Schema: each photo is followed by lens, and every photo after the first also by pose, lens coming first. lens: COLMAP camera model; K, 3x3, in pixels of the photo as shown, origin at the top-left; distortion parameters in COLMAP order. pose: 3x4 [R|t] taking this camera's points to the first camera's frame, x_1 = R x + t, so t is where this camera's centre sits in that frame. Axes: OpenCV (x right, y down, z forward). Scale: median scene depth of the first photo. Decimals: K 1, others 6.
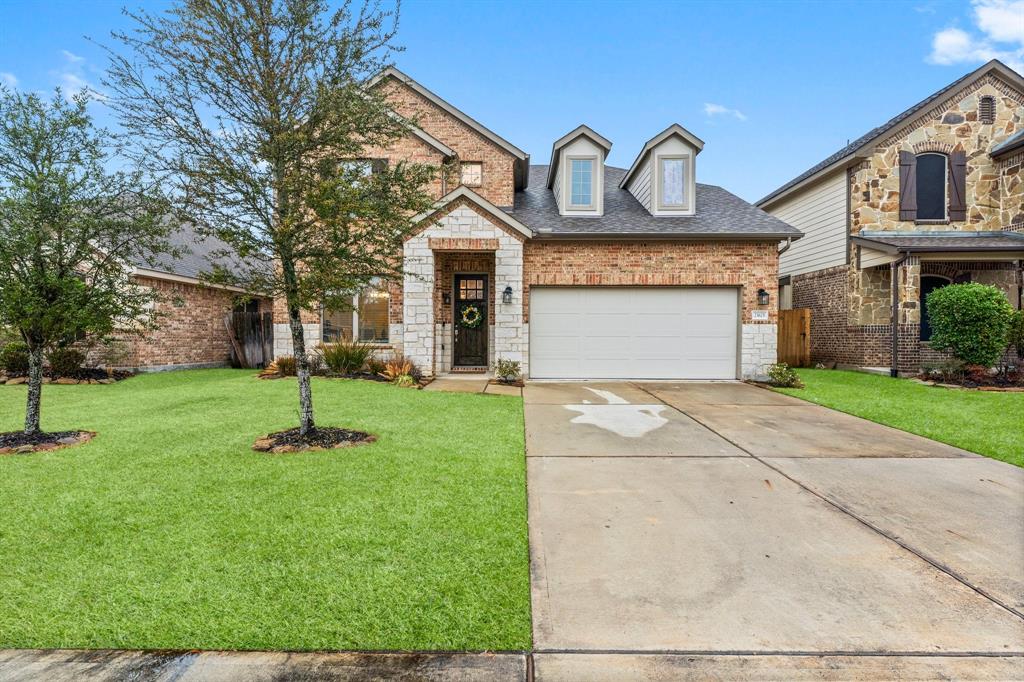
lens RADIAL K [[539.5, 0, 509.8], [0, 539.5, 341.1], [0, 0, 1]] dist [0.001771, 0.000088]
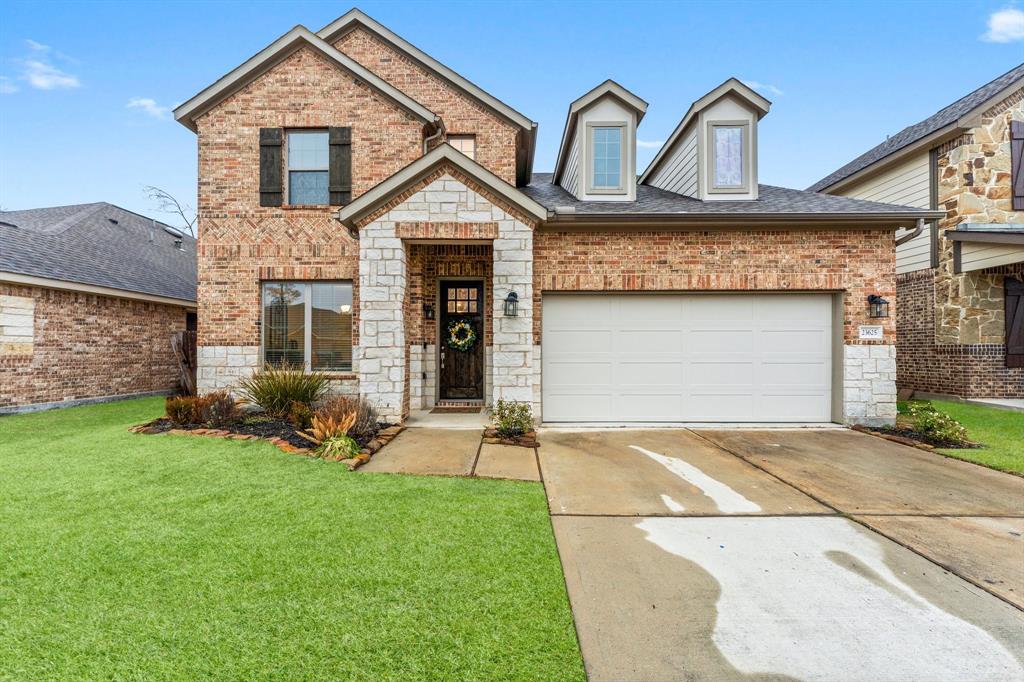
lens RADIAL K [[419.7, 0, 508.6], [0, 419.7, 344.4], [0, 0, 1]] dist [0.001392, -0.001012]
pose [[0.999944, -0.004298, 0.009652, -0.011554], [0.004487, 0.999797, -0.019639, -0.021815], [-0.009566, 0.019681, 0.999761, 0.423750]]
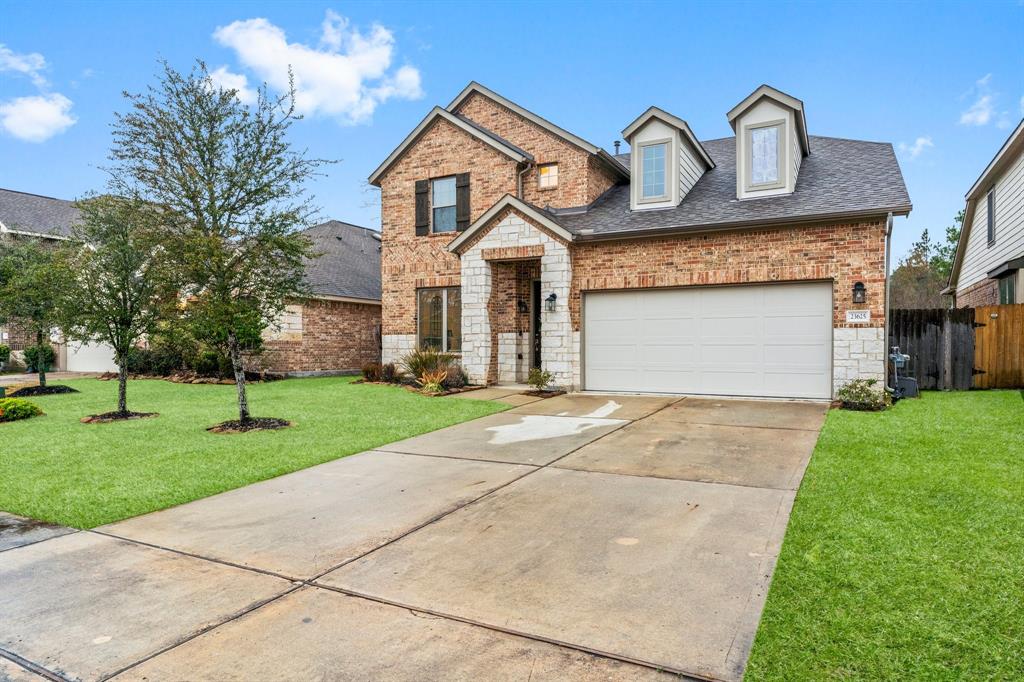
lens RADIAL K [[637.3, 0, 507.5], [0, 637.3, 344.1], [0, 0, 1]] dist [-0.001937, -0.000380]
pose [[0.882124, -0.005905, -0.470981, 0.415460], [0.001497, 0.999952, -0.009734, -0.000337], [0.471016, 0.007881, 0.882090, -0.032803]]
